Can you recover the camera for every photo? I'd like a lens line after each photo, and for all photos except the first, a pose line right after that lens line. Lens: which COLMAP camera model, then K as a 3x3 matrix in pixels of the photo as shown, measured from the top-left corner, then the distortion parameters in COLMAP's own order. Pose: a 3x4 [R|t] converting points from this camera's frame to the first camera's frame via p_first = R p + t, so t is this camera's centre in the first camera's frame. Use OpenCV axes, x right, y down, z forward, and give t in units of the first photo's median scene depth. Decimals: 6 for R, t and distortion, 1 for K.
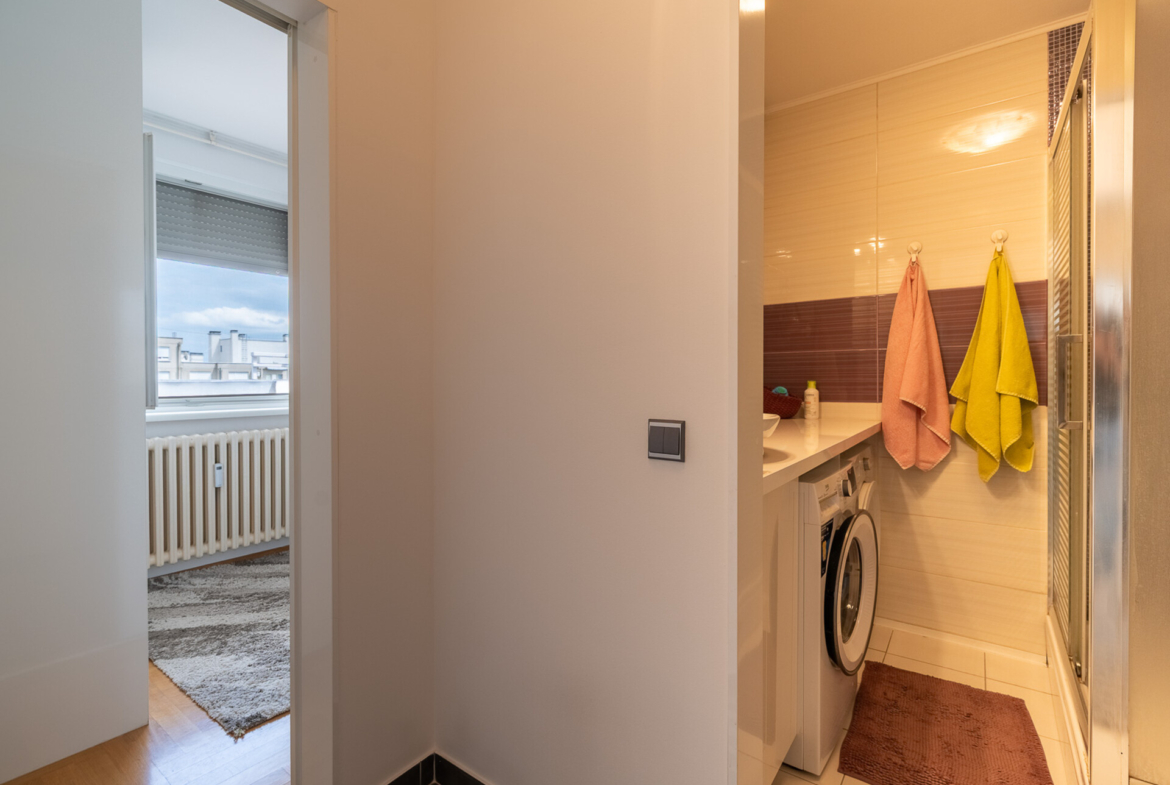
lens RADIAL K [[532.3, 0, 575.0], [0, 532.3, 389.5], [0, 0, 1]] dist [0.000781, 0.000669]
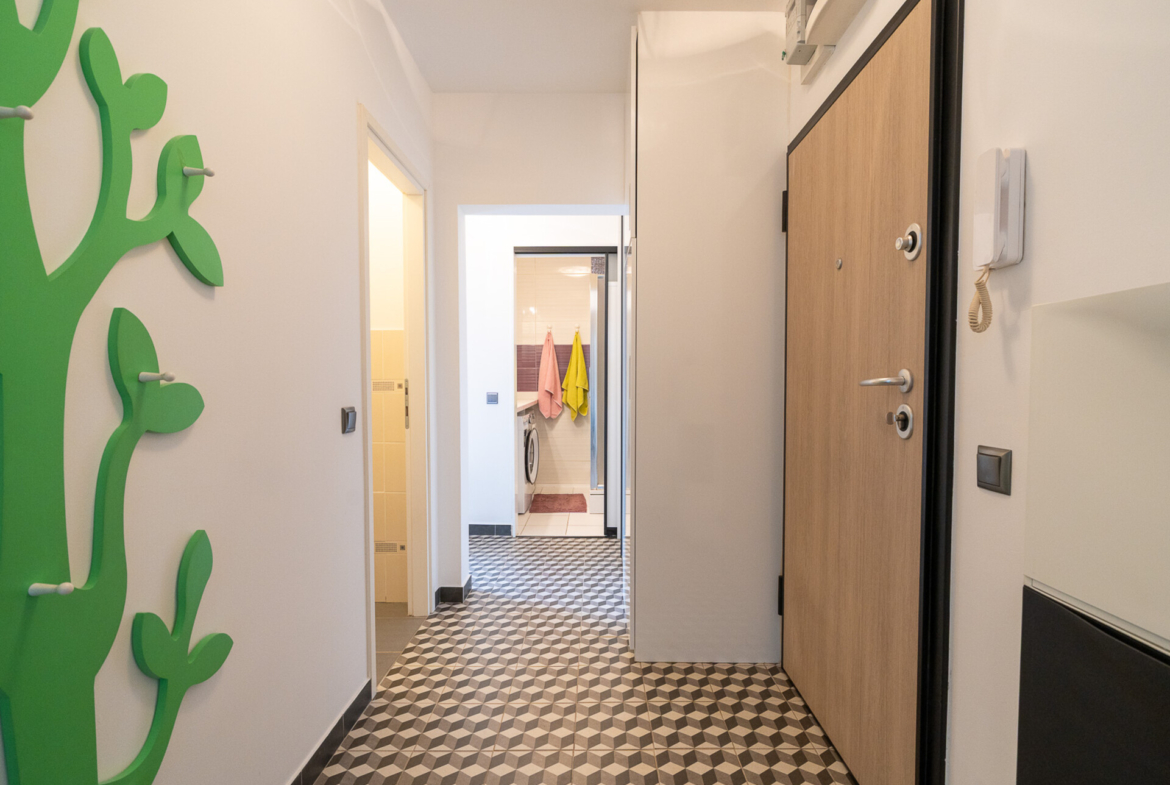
lens RADIAL K [[532.3, 0, 575.0], [0, 532.3, 389.5], [0, 0, 1]] dist [0.000781, 0.000669]
pose [[0.816039, -0.006562, 0.577960, -0.691734], [0.006115, 0.999978, 0.002719, 0.013346], [-0.577965, 0.001316, 0.816060, -1.078309]]
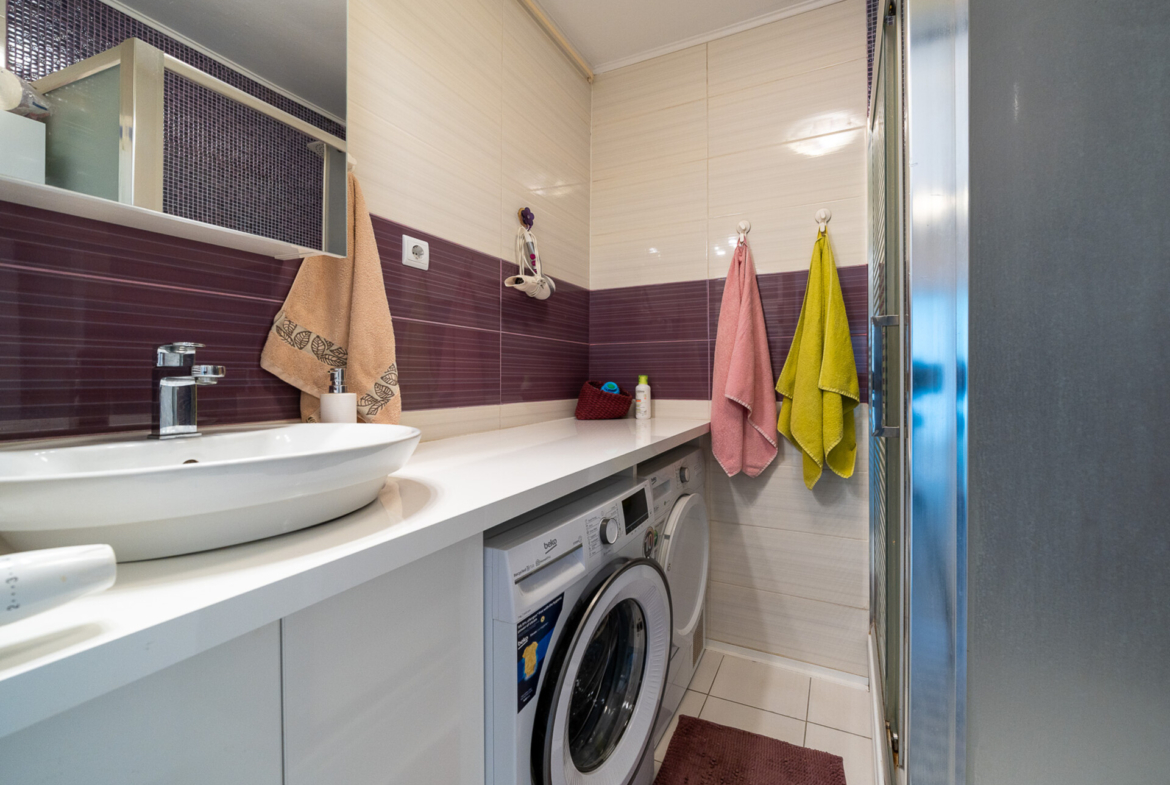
lens RADIAL K [[444.7, 0, 642.7], [0, 444.7, 381.4], [0, 0, 1]] dist [-0.001019, -0.000218]
pose [[0.973837, 0.000650, 0.227248, 0.320143], [0.000860, 0.999978, -0.006545, -0.001778], [-0.227247, 0.006569, 0.973815, 0.328984]]
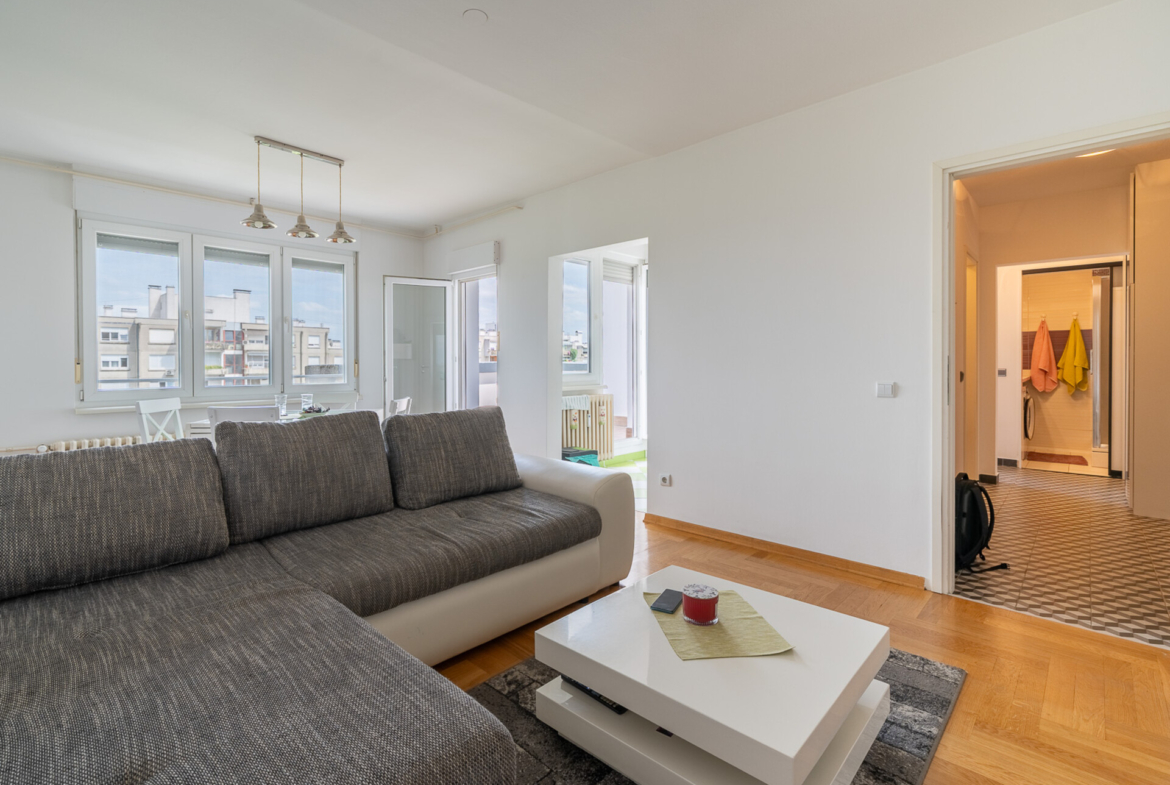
lens RADIAL K [[525.6, 0, 568.6], [0, 525.6, 368.5], [0, 0, 1]] dist [-0.002043, -0.000386]
pose [[0.992092, -0.001618, -0.125501, -1.648672], [0.000769, 0.999977, -0.006809, 0.040036], [0.125509, 0.006659, 0.992070, -2.265965]]
